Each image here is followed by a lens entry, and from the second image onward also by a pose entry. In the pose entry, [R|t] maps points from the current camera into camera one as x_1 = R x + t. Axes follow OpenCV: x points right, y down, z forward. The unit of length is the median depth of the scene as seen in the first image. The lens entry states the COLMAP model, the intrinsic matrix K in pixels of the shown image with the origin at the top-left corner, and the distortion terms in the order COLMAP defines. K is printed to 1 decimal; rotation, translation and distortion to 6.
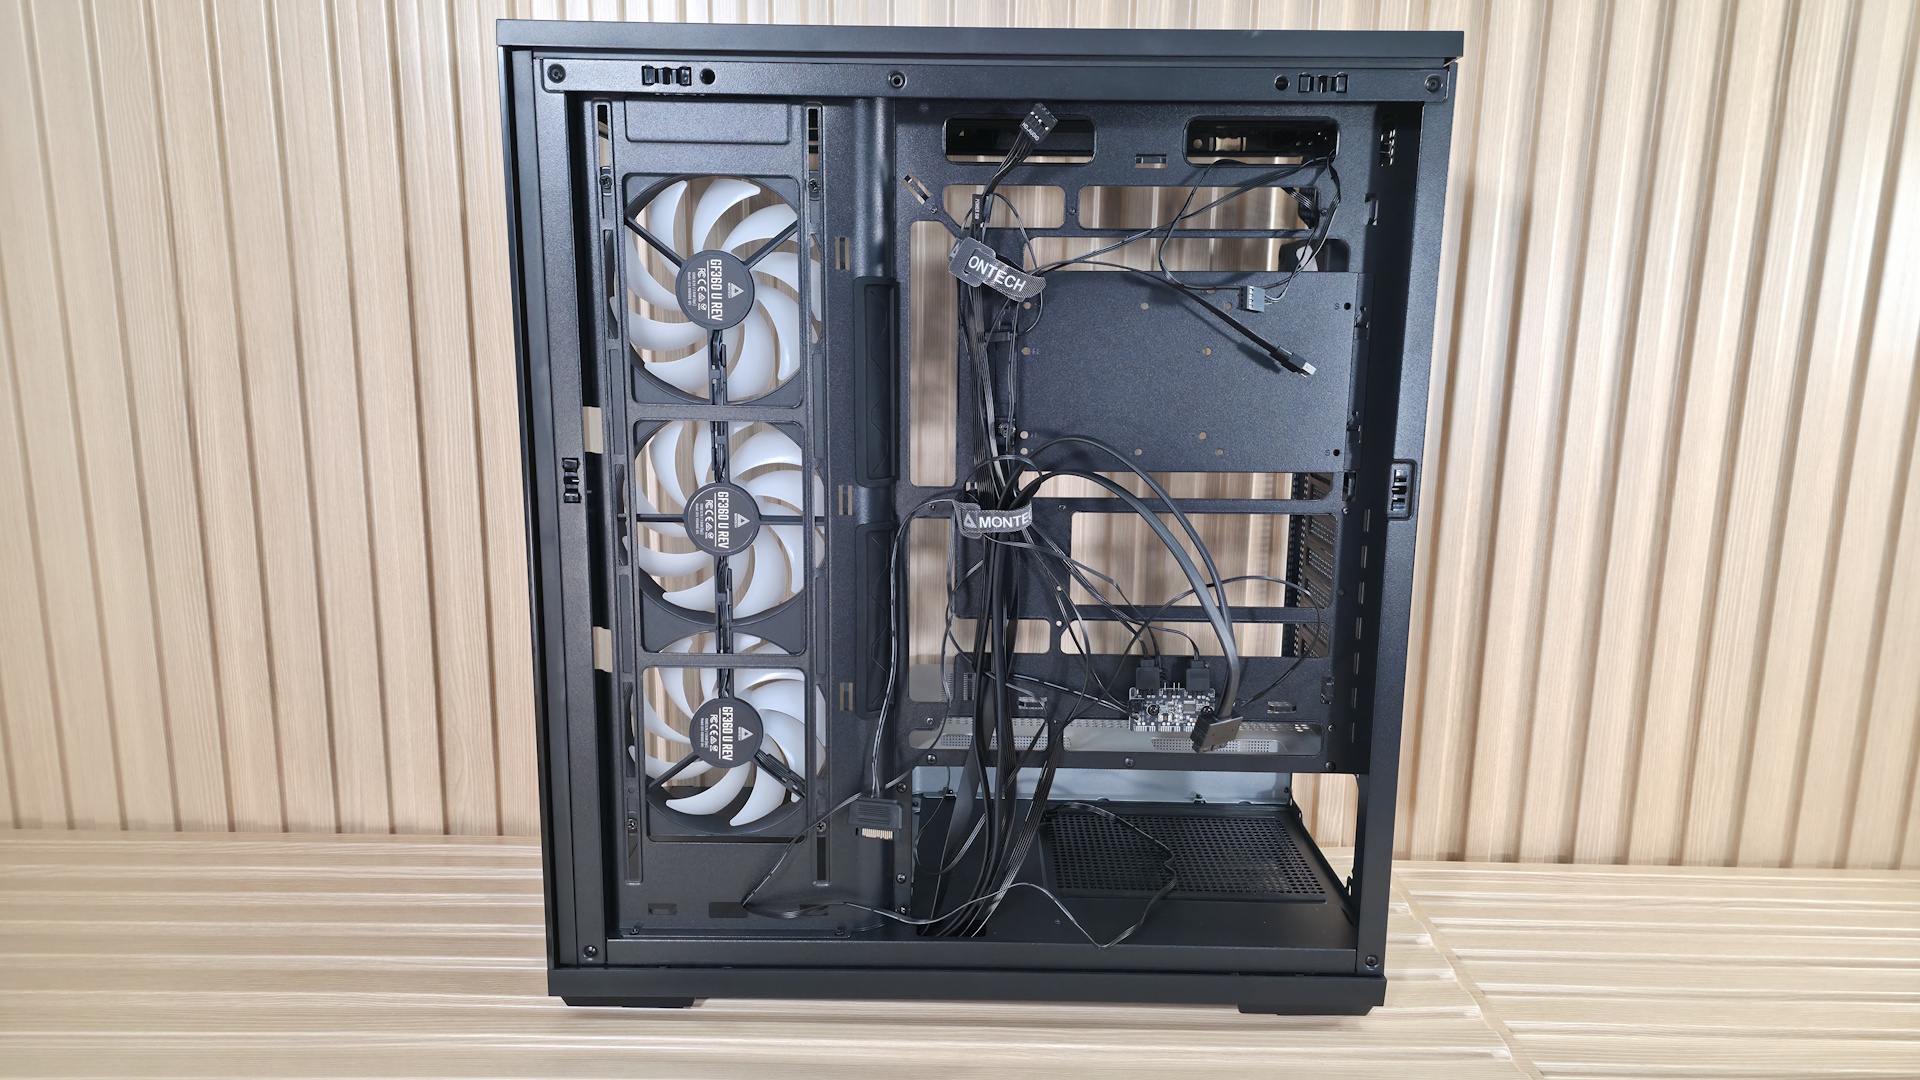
lens RADIAL K [[1275.8, 0, 955.5], [0, 1275.8, 539.3], [0, 0, 1]] dist [0.006593, -0.007154]
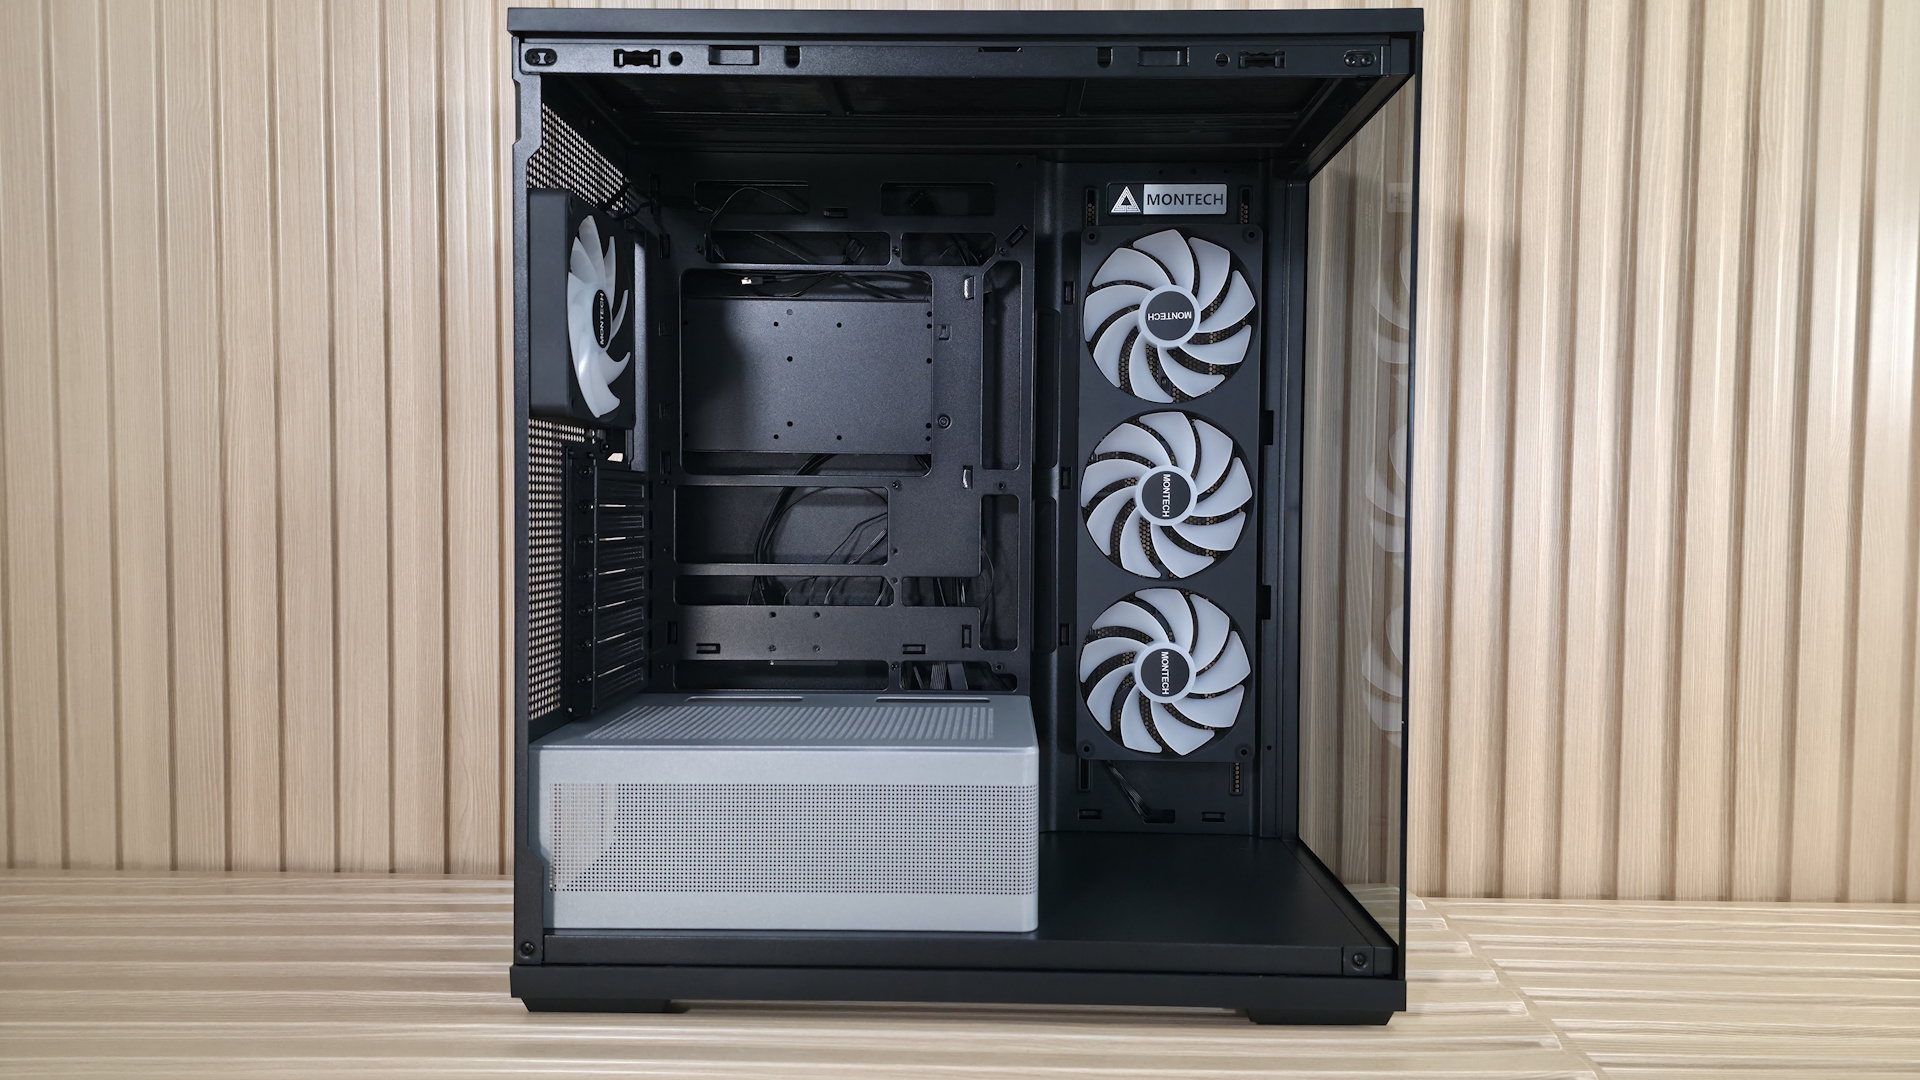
lens RADIAL K [[1275.8, 0, 959.2], [0, 1275.8, 549.5], [0, 0, 1]] dist [0.006593, -0.007154]
pose [[0.999871, -0.006879, -0.014487, 0.007360], [0.004544, 0.987836, -0.155436, 0.149878], [0.015380, 0.155350, 0.987740, 0.008366]]
